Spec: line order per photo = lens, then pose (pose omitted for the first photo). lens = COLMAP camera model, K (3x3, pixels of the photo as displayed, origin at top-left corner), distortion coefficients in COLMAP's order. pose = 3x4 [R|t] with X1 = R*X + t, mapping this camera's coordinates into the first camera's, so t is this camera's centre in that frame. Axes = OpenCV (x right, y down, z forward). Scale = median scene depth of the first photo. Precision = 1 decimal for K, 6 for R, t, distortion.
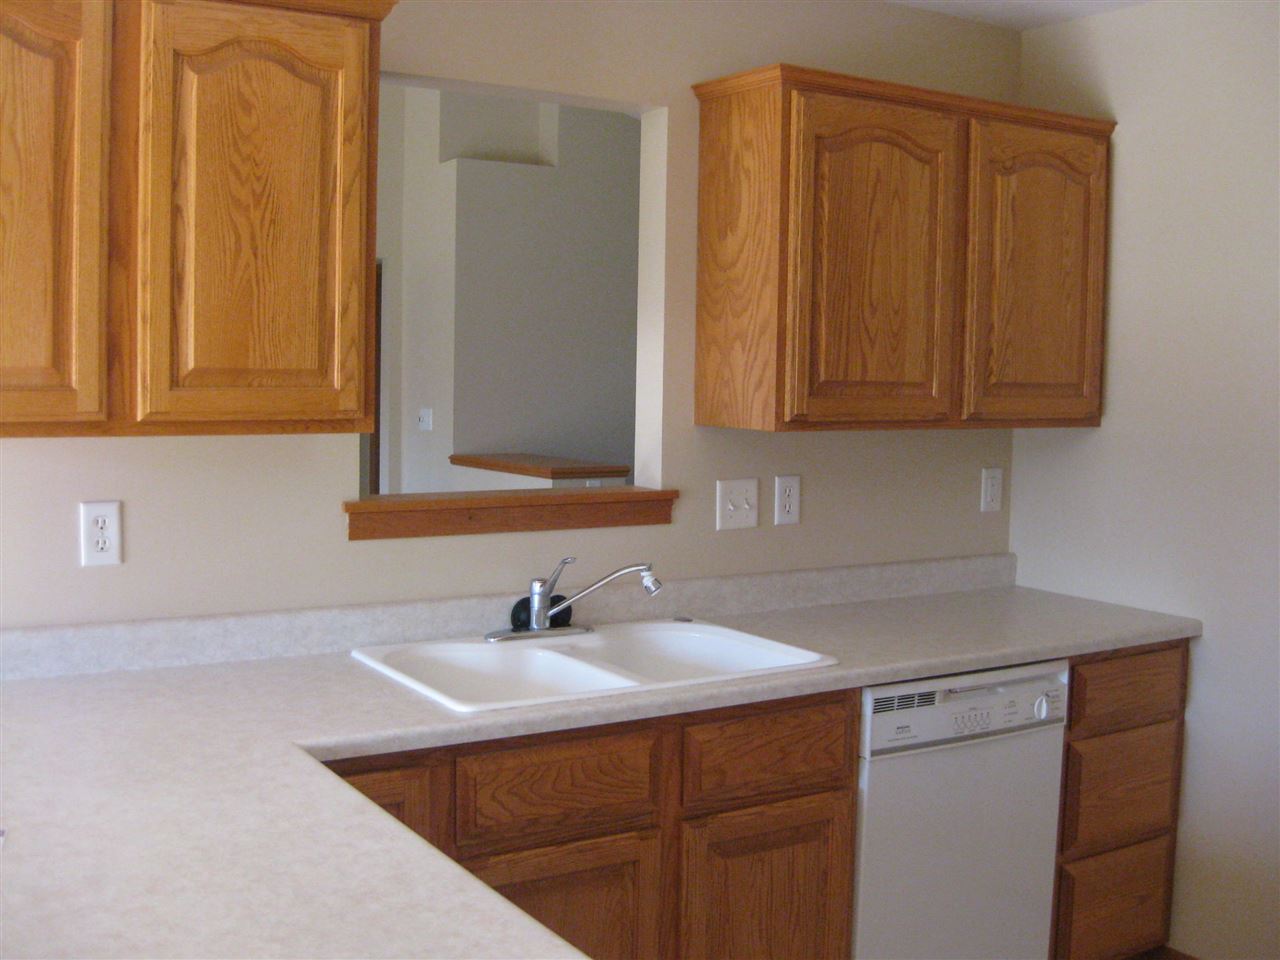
lens RADIAL K [[1406.2, 0, 621.2], [0, 1406.2, 446.4], [0, 0, 1]] dist [-0.182618, 0.171484]
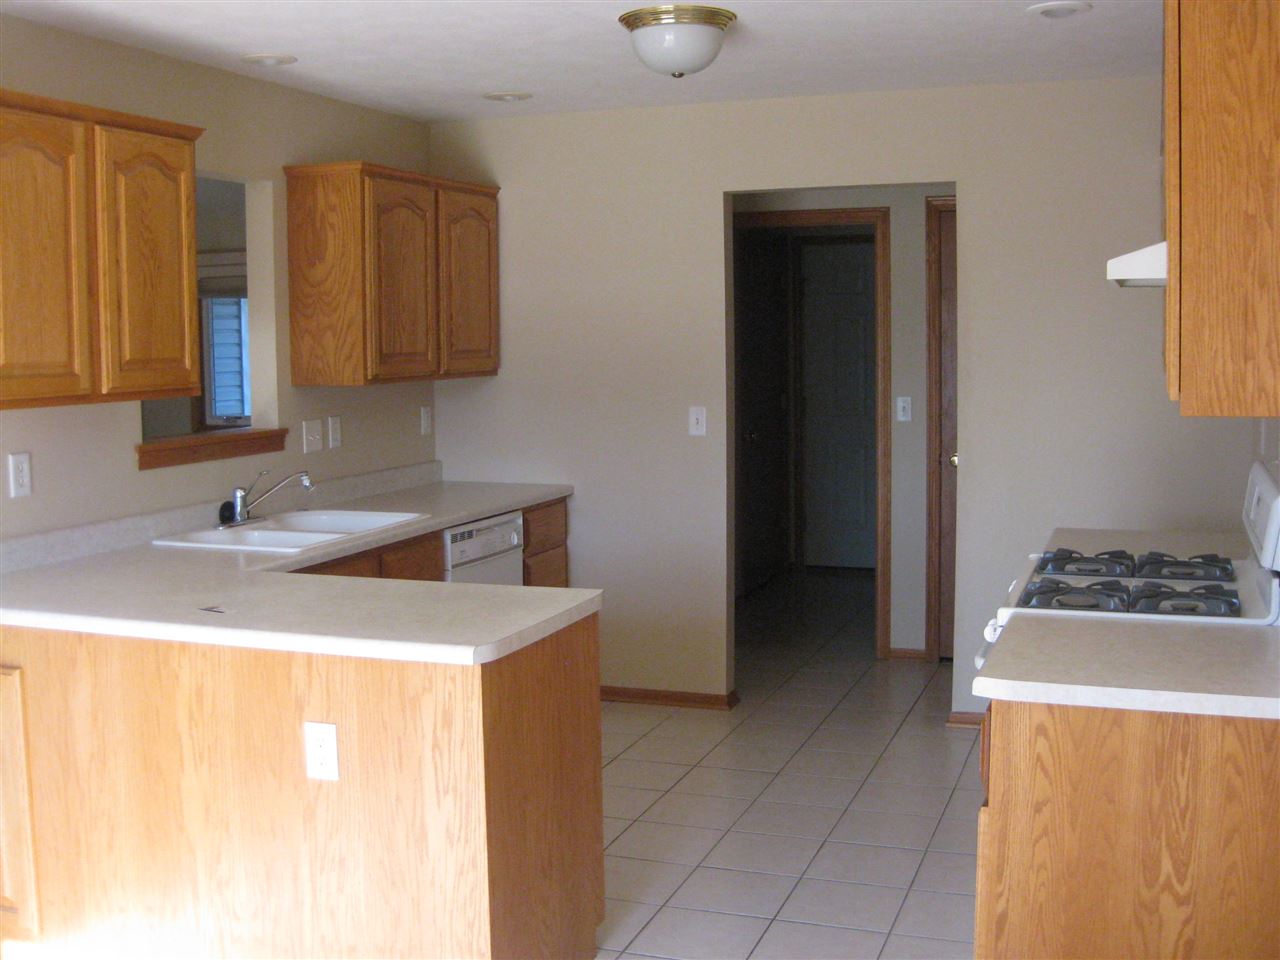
lens RADIAL K [[1406.2, 0, 621.2], [0, 1406.2, 446.4], [0, 0, 1]] dist [-0.182618, 0.171484]
pose [[0.796277, -0.076472, 0.600080, -0.619101], [0.063888, 0.997061, 0.042286, 0.010091], [-0.601550, 0.004667, 0.798822, -0.470337]]
